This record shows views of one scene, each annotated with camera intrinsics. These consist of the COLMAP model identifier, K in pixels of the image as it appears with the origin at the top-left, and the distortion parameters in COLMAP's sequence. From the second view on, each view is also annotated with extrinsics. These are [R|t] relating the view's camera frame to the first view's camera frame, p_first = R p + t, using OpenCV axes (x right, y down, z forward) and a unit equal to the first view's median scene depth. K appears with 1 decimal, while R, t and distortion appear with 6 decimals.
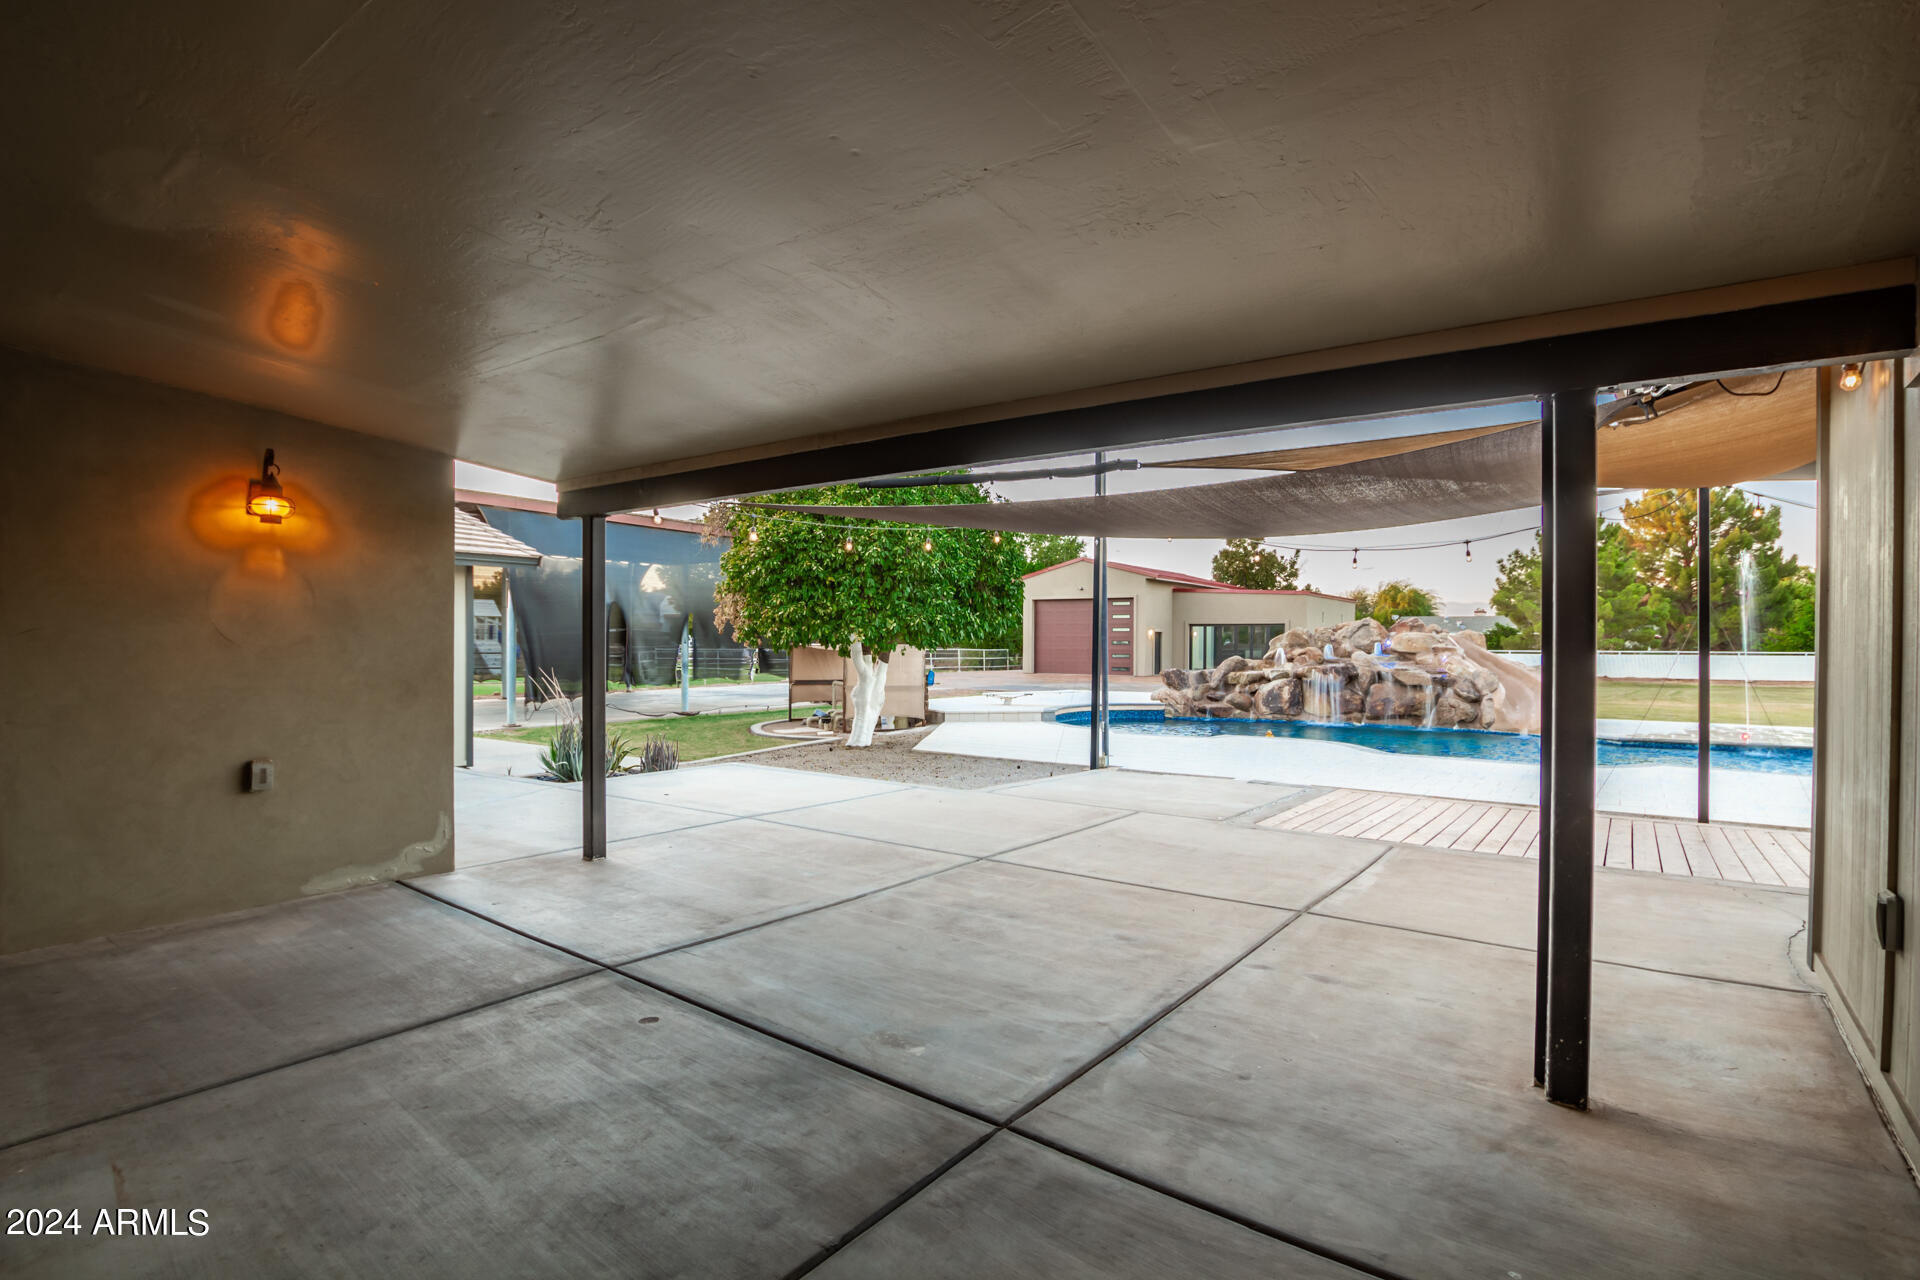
lens RADIAL K [[937.9, 0, 962.4], [0, 937.9, 645.0], [0, 0, 1]] dist [-0.039875, 0.009298]
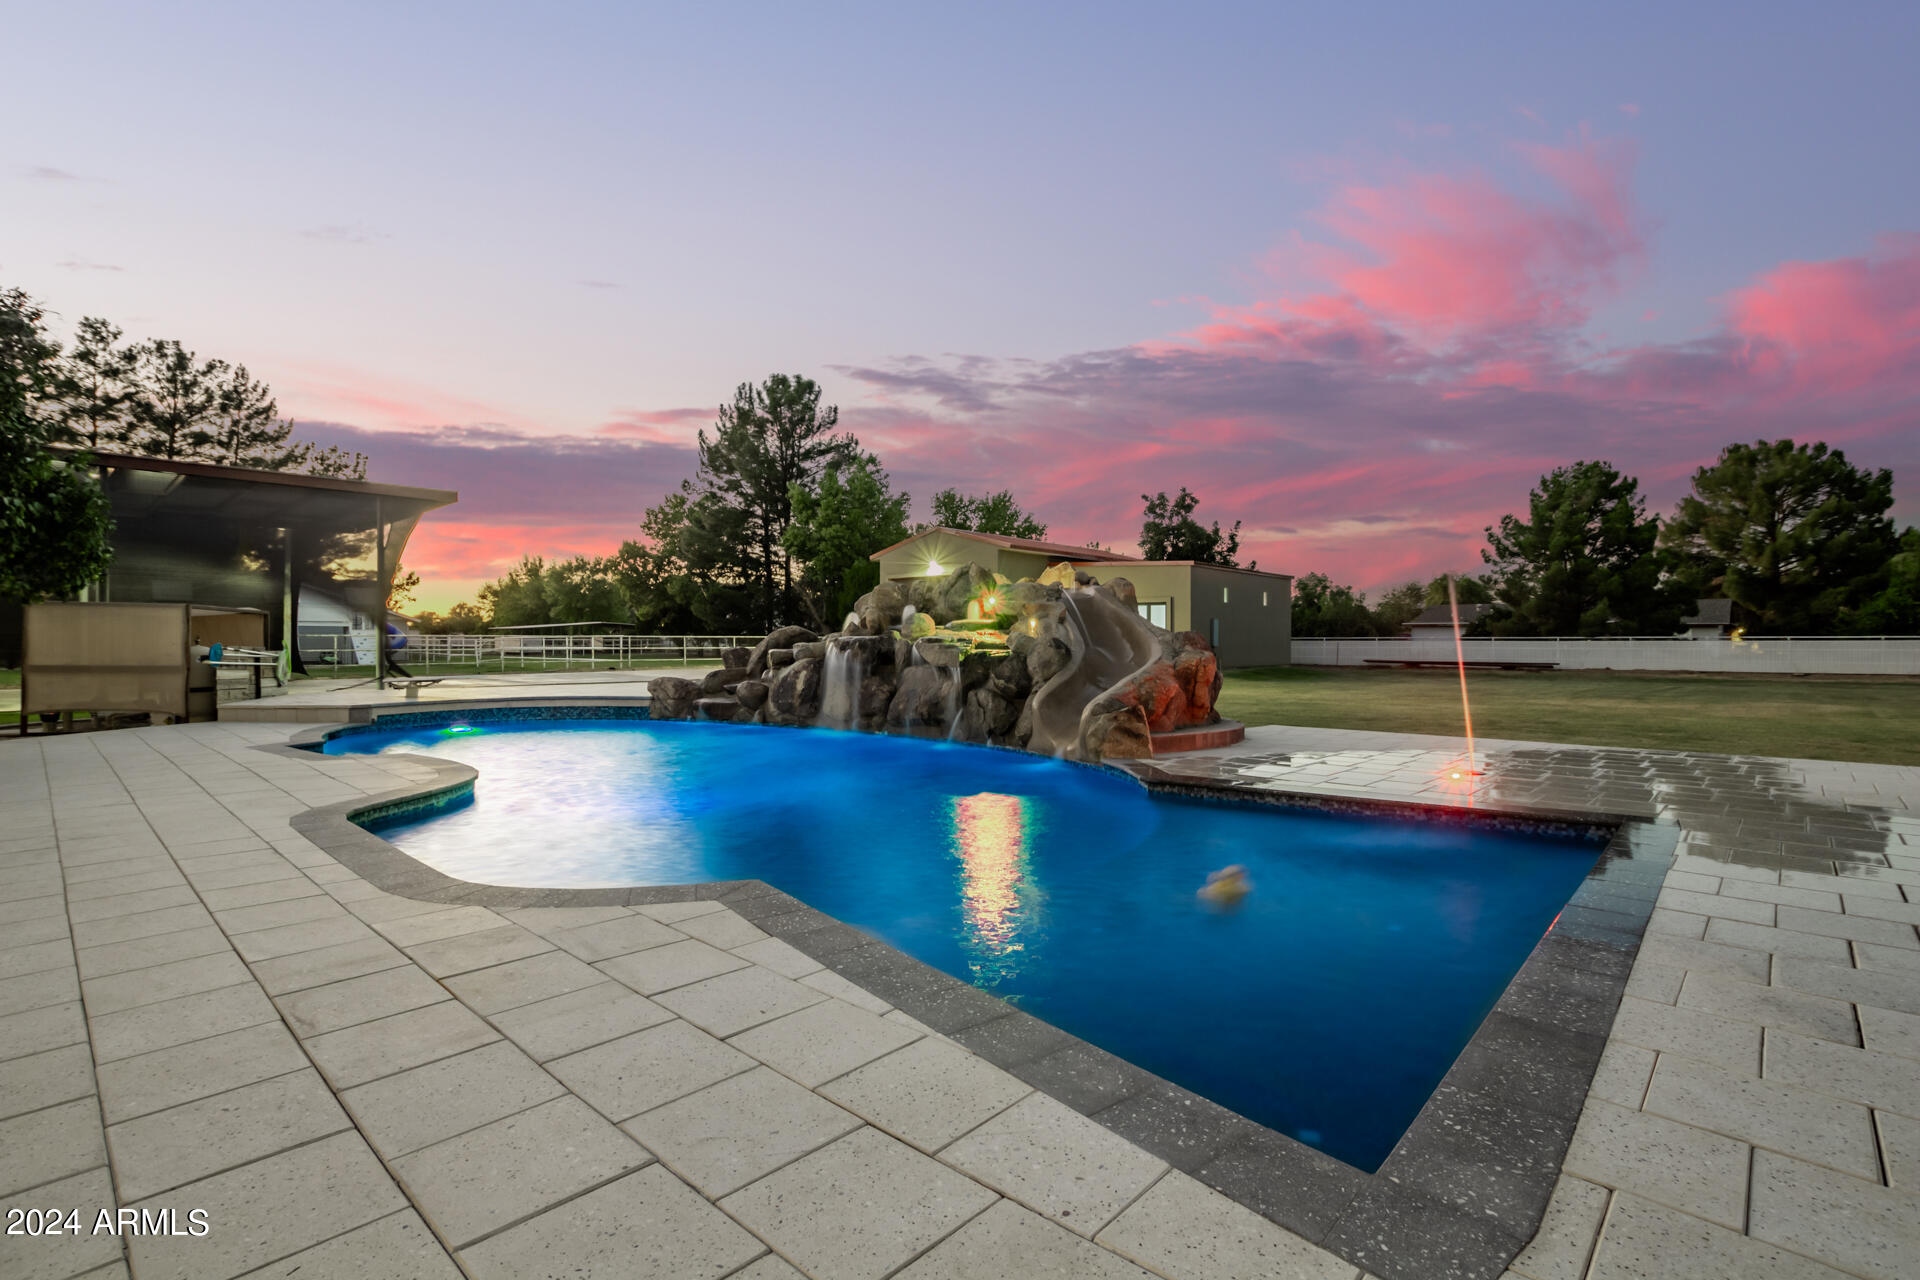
lens RADIAL K [[894.3, 0, 959.9], [0, 894.3, 643.6], [0, 0, 1]] dist [-0.041345, 0.009010]
pose [[0.993108, -0.002049, -0.117187, 2.330212], [0.002062, 0.999998, -0.000012, 0.118925], [0.117187, -0.000230, 0.993110, 1.888362]]
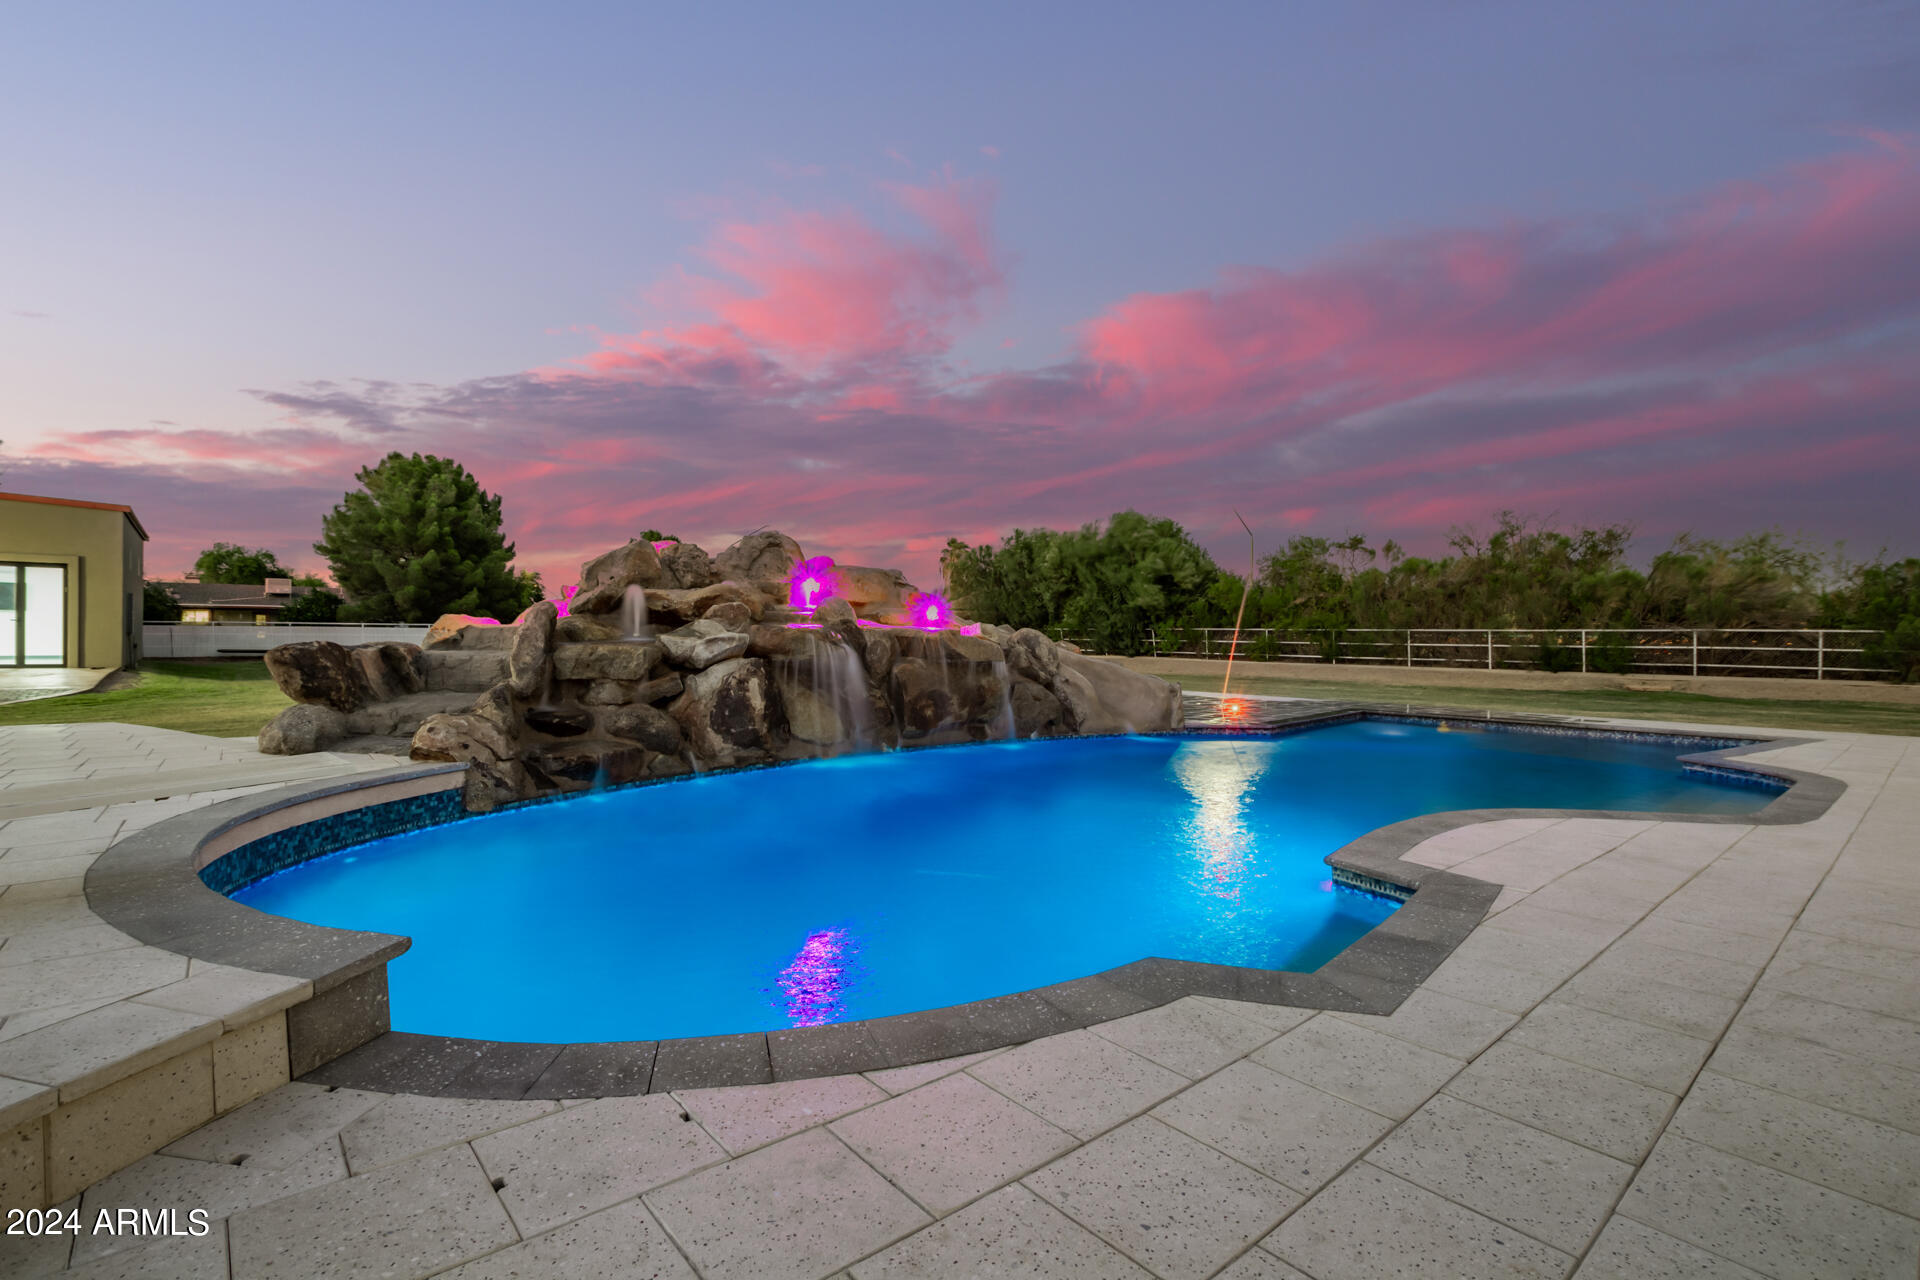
lens RADIAL K [[894.3, 0, 959.9], [0, 894.3, 643.6], [0, 0, 1]] dist [-0.041345, 0.009010]
pose [[0.242116, -0.012039, 0.970173, 0.015142], [-0.006037, 0.999885, 0.013914, 0.108822], [-0.970229, -0.009226, 0.242015, 3.693847]]
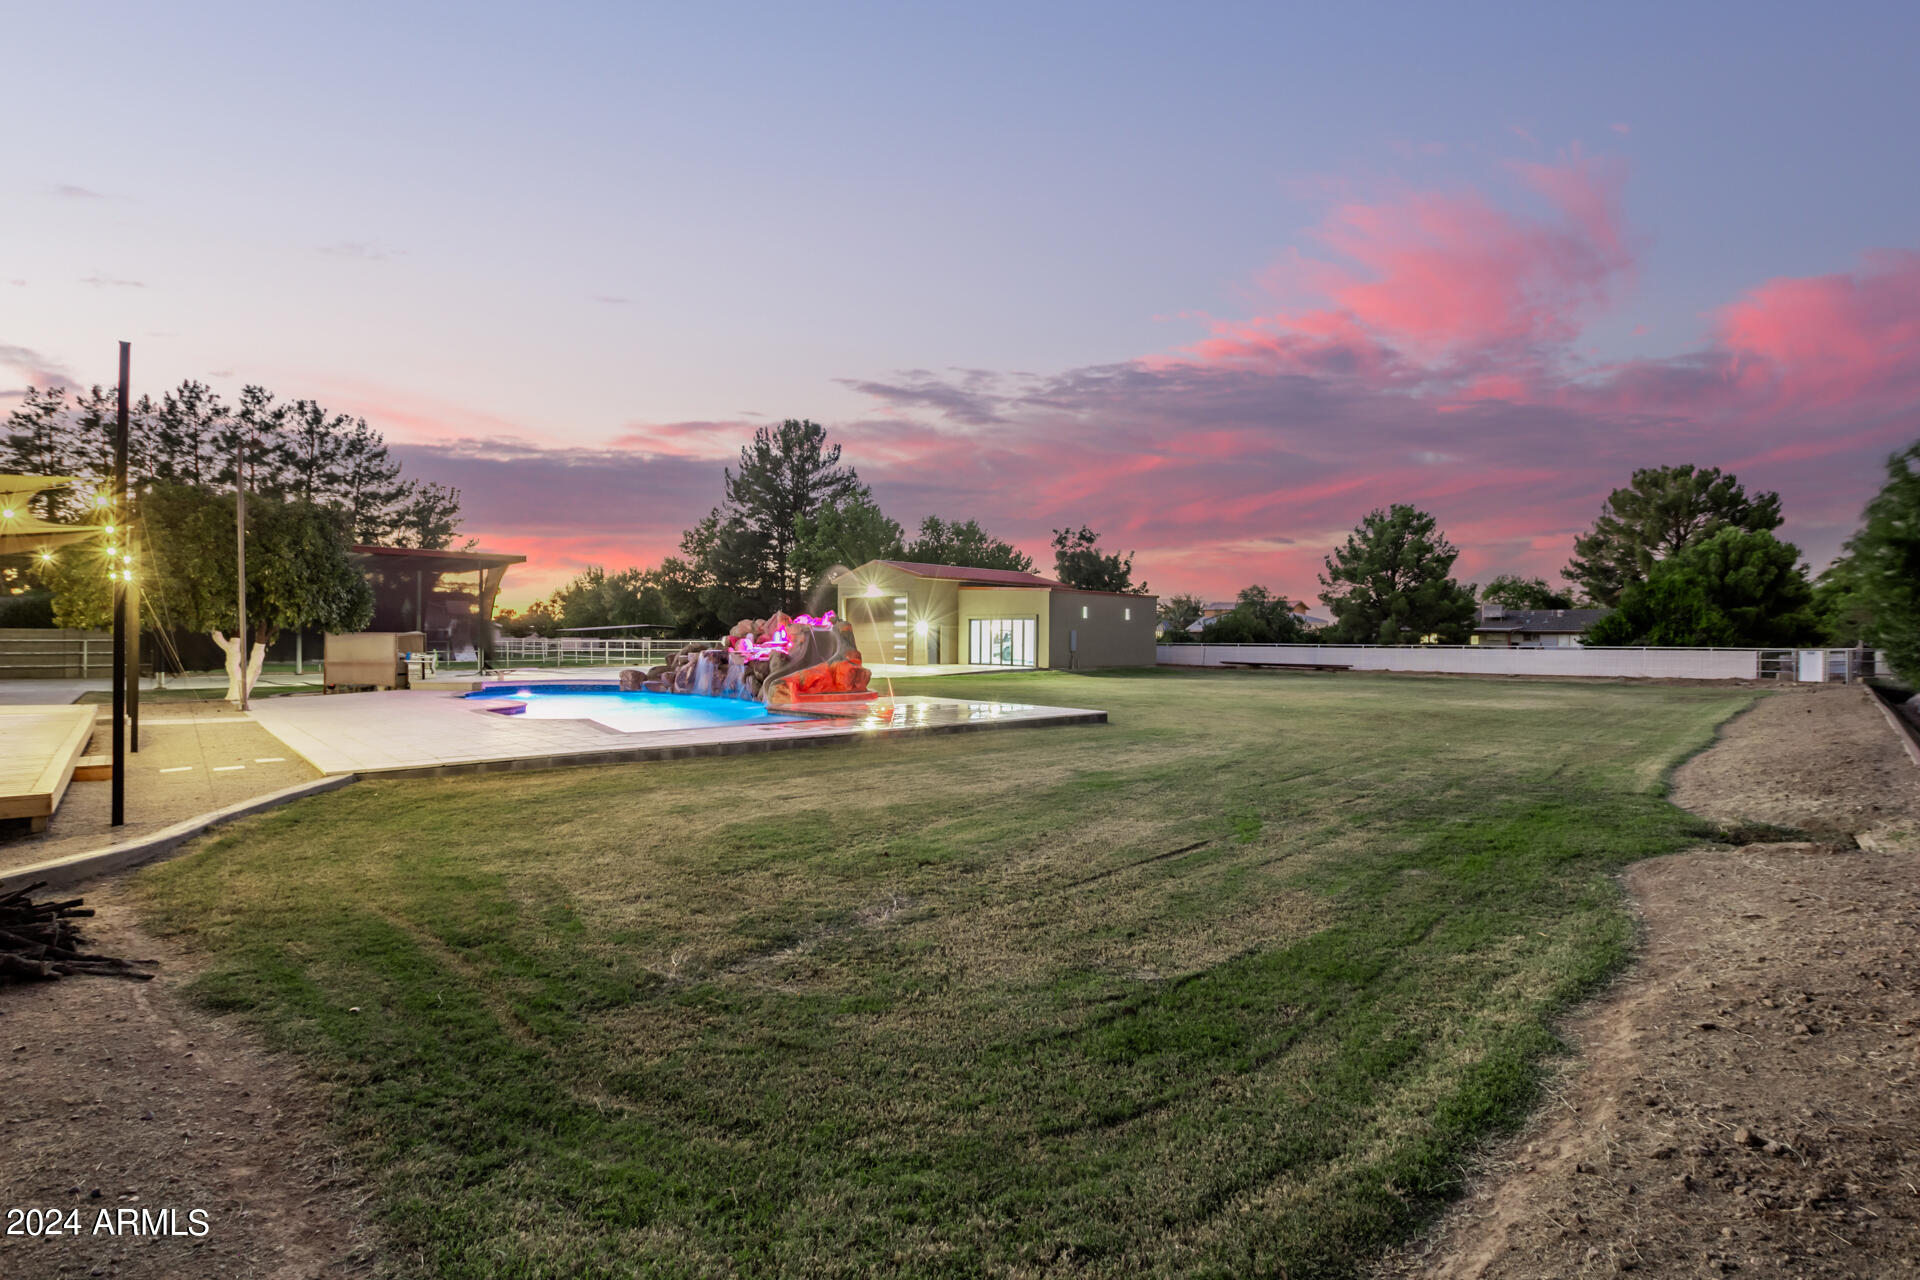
lens RADIAL K [[885.2, 0, 957.7], [0, 885.2, 640.6], [0, 0, 1]] dist [-0.044923, 0.011280]
pose [[0.983002, 0.002174, -0.183583, 4.023589], [-0.002379, 0.999997, -0.000898, 0.046334], [0.183581, 0.001319, 0.983004, -0.297899]]
